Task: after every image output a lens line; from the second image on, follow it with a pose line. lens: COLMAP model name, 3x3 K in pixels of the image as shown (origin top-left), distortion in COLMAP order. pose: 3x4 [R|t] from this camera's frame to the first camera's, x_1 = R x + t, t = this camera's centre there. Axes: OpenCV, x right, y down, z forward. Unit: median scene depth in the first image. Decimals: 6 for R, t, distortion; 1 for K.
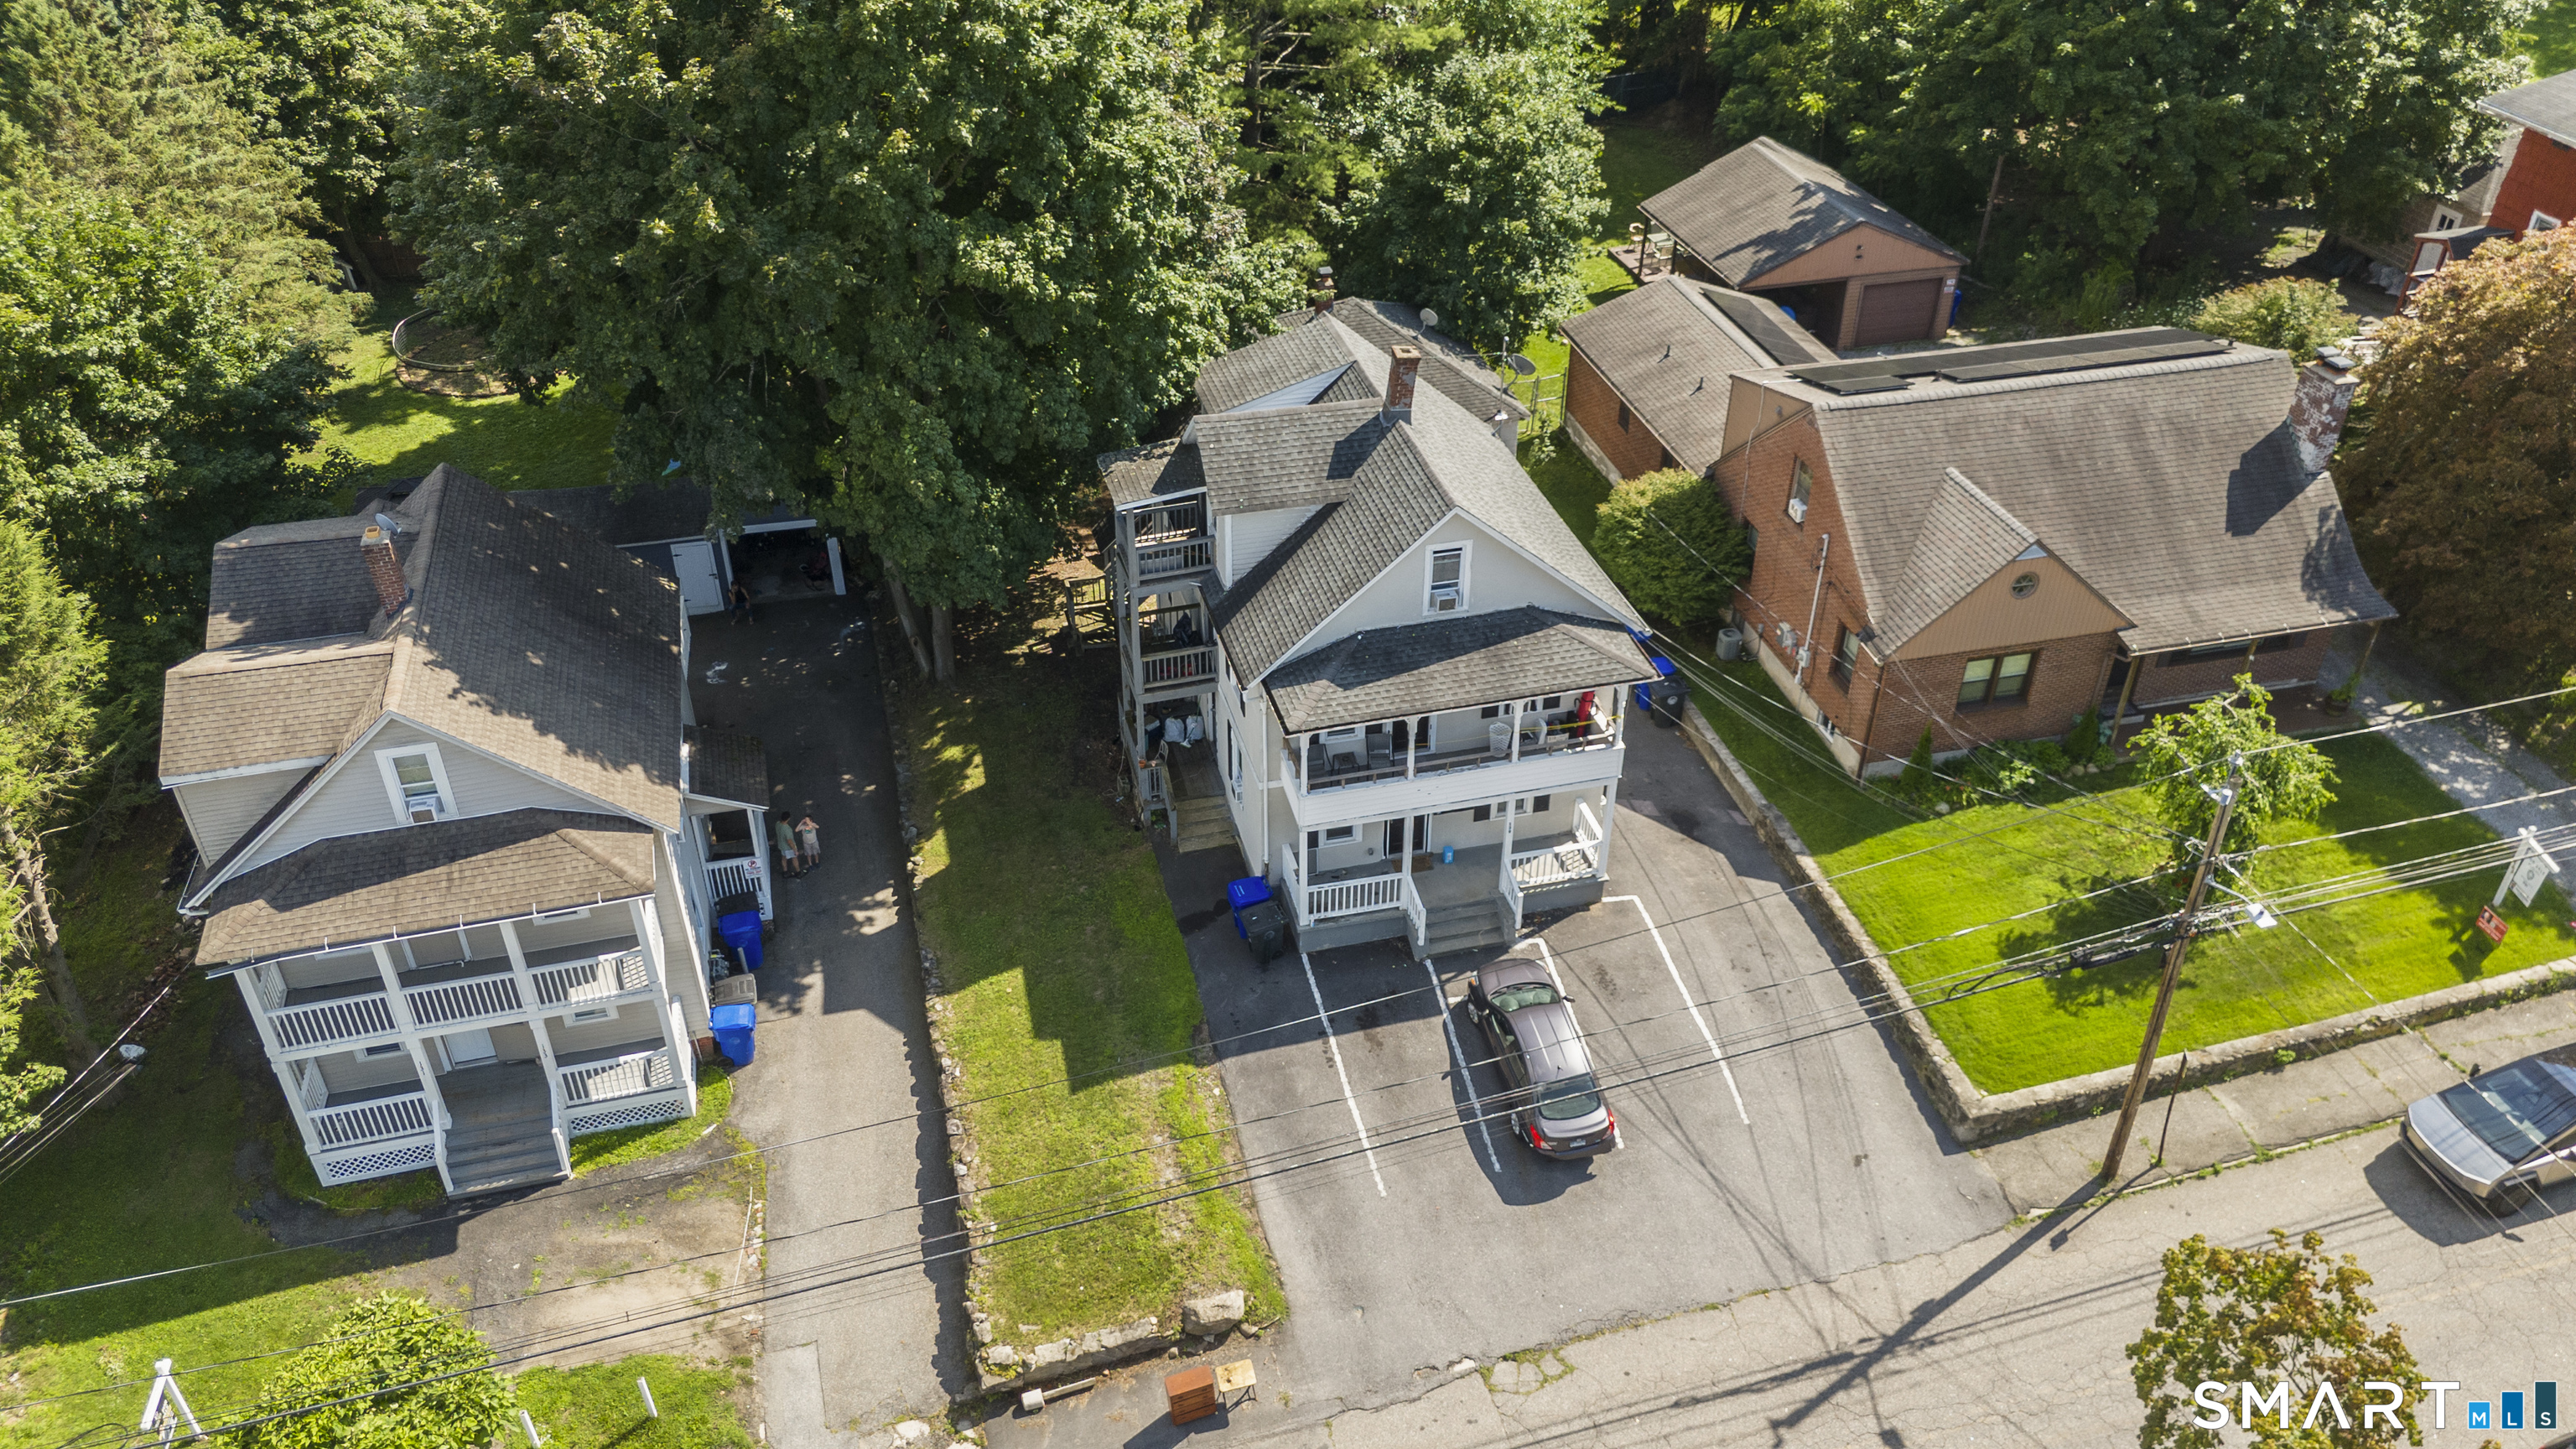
lens RADIAL K [[1895.3, 0, 1288.0], [0, 1895.3, 724.5], [0, 0, 1]] dist [0.032964, -0.001885]
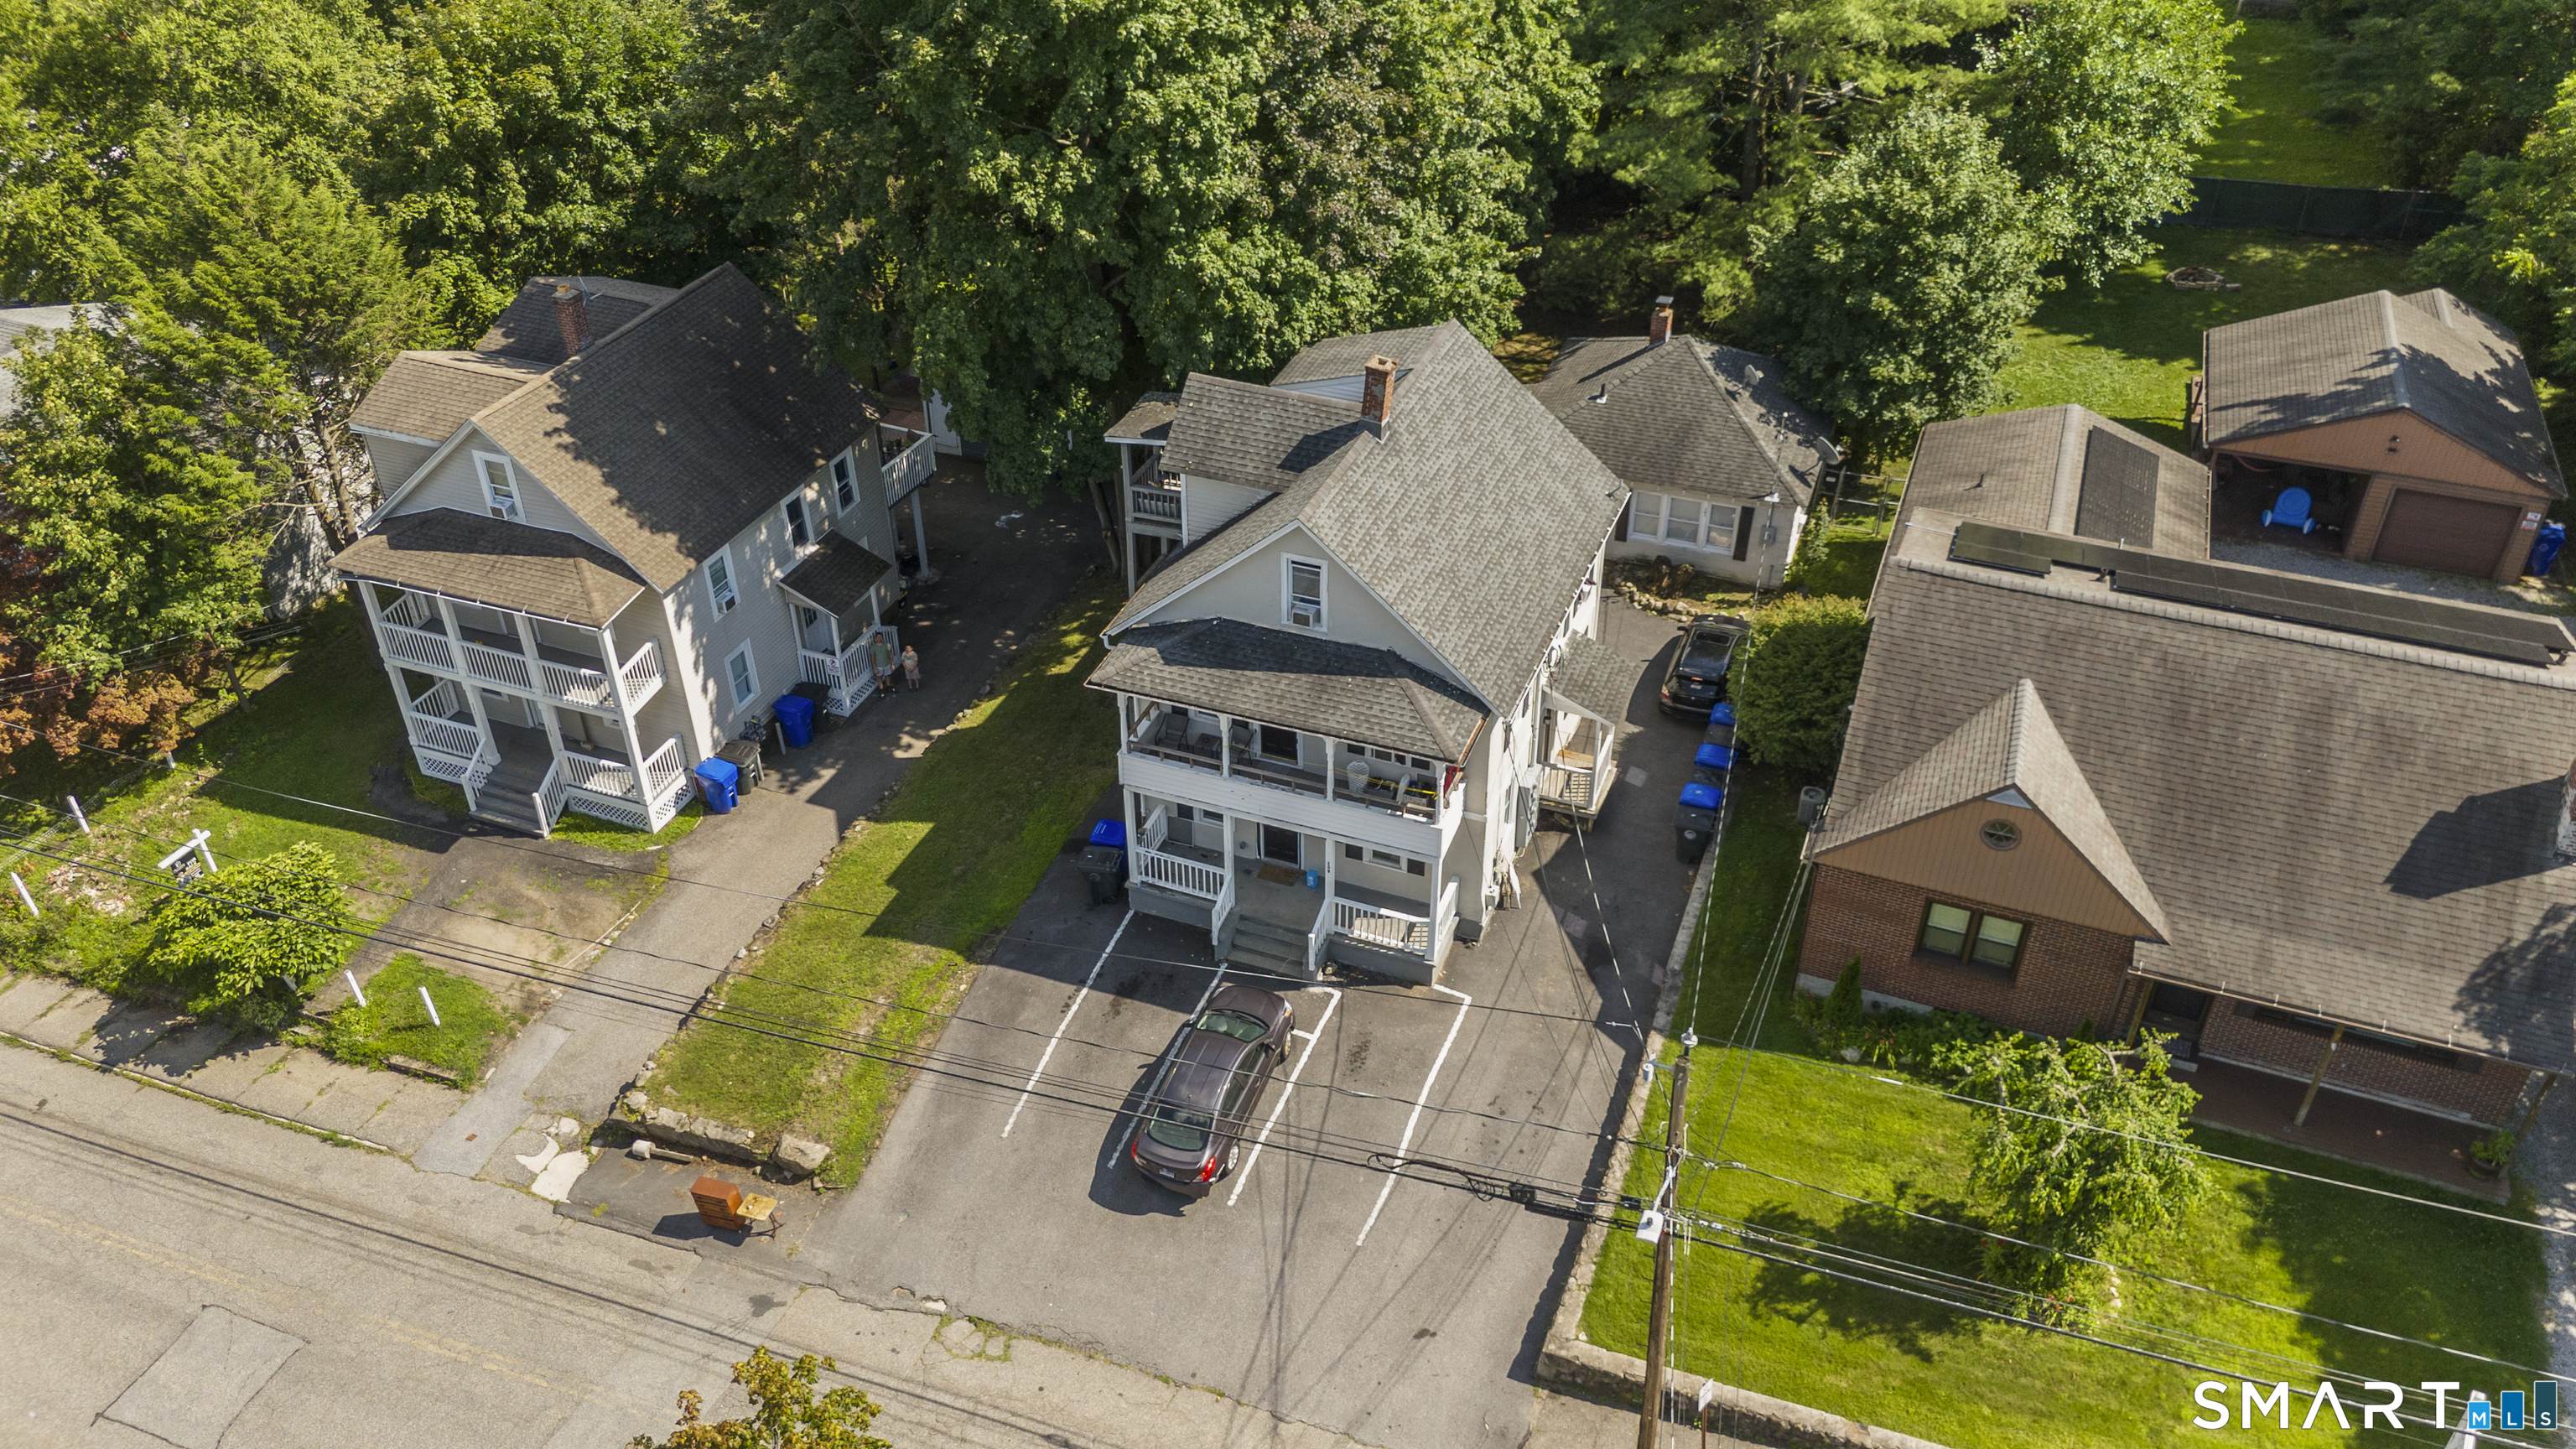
lens RADIAL K [[1895.3, 0, 1288.0], [0, 1895.3, 724.5], [0, 0, 1]] dist [0.032964, -0.001885]
pose [[0.814966, 0.336097, -0.472090, 0.542794], [-0.330910, 0.938662, 0.097016, -0.102402], [0.475740, 0.077154, 0.876196, 0.147894]]
